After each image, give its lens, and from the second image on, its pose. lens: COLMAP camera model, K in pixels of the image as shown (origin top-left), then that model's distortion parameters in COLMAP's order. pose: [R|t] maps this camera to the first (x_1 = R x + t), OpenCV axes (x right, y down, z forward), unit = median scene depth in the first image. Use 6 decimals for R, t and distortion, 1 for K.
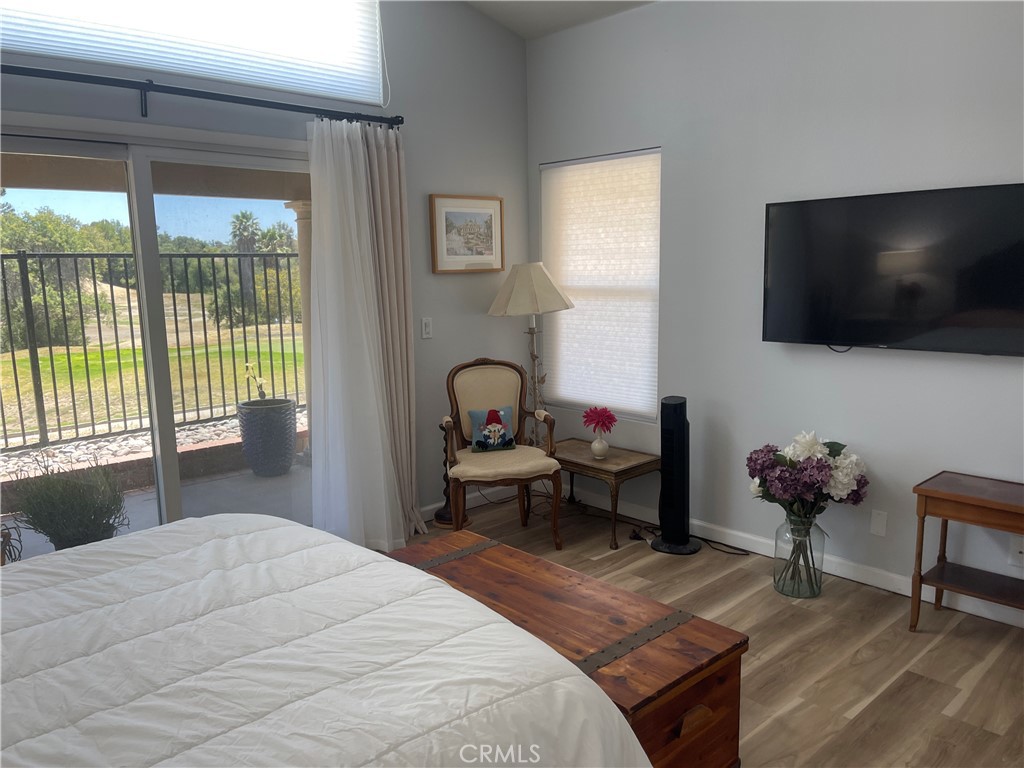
lens RADIAL K [[779.7, 0, 516.9], [0, 779.7, 391.3], [0, 0, 1]] dist [0.071150, -0.086768]
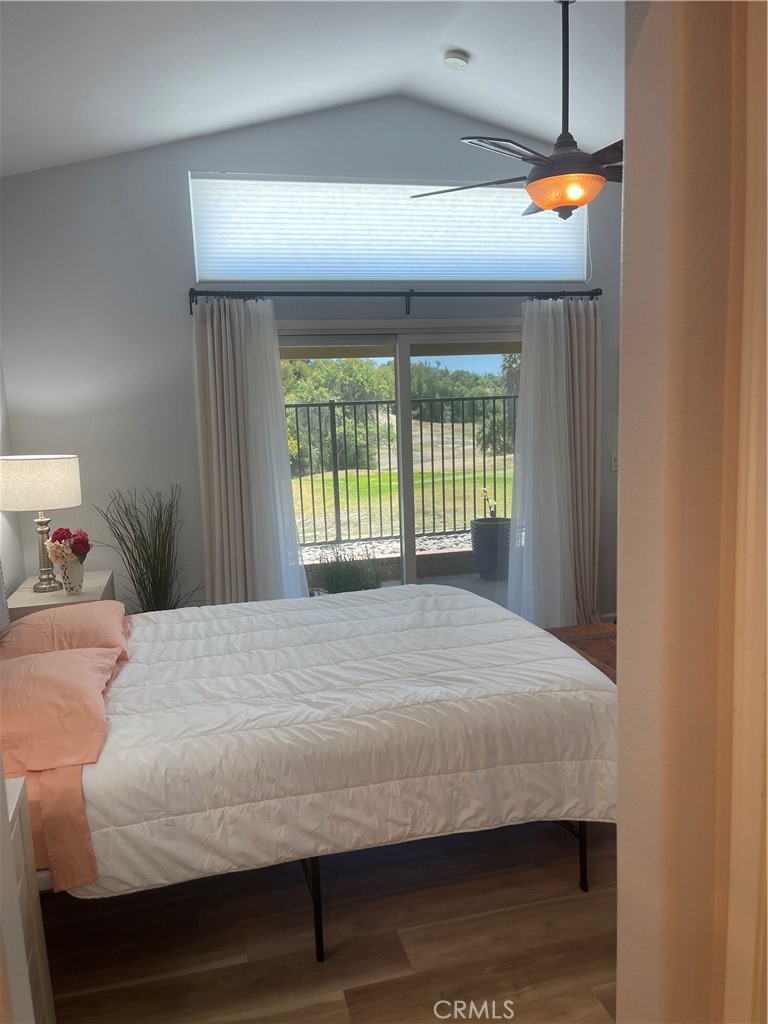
lens RADIAL K [[779.7, 0, 384.5], [0, 779.7, 498.6], [0, 0, 1]] dist [0.071150, -0.086768]
pose [[0.883000, 0.042492, -0.467446, 0.142651], [-0.055179, 0.998385, -0.013477, 0.009763], [0.466119, 0.037694, 0.883919, -0.222611]]
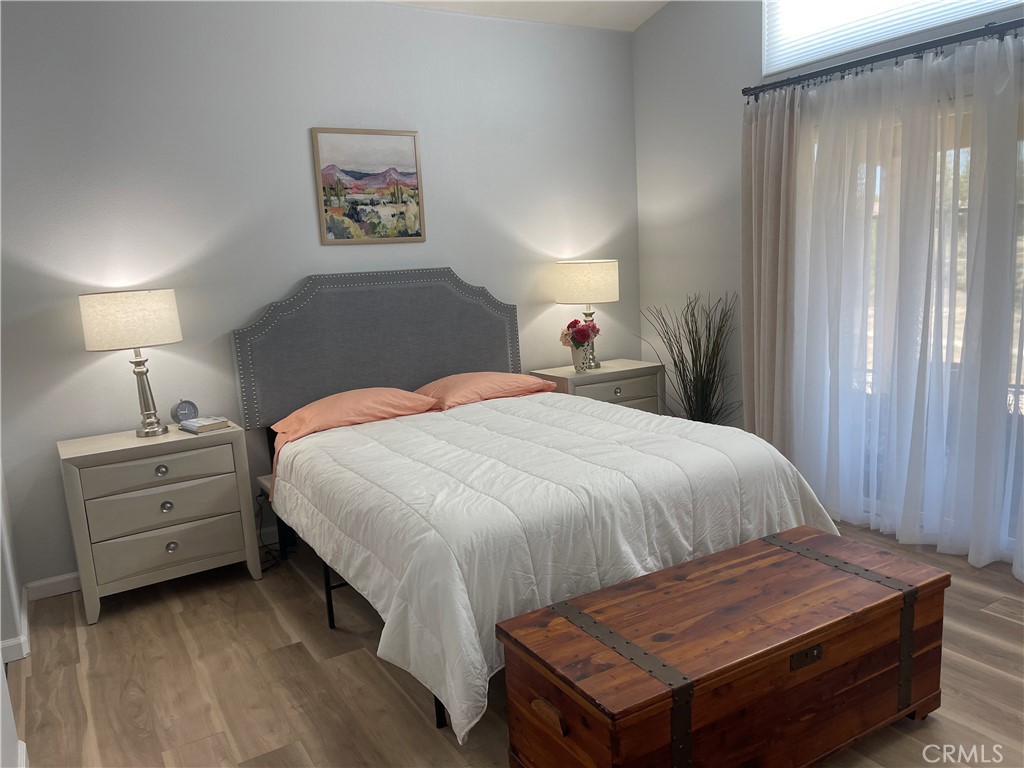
lens RADIAL K [[779.7, 0, 516.9], [0, 779.7, 391.3], [0, 0, 1]] dist [0.071150, -0.086768]
pose [[-0.196708, 0.196819, -0.960504, 0.499409], [-0.103725, 0.969969, 0.220001, -0.080891], [0.974960, 0.142904, -0.170386, 0.495389]]
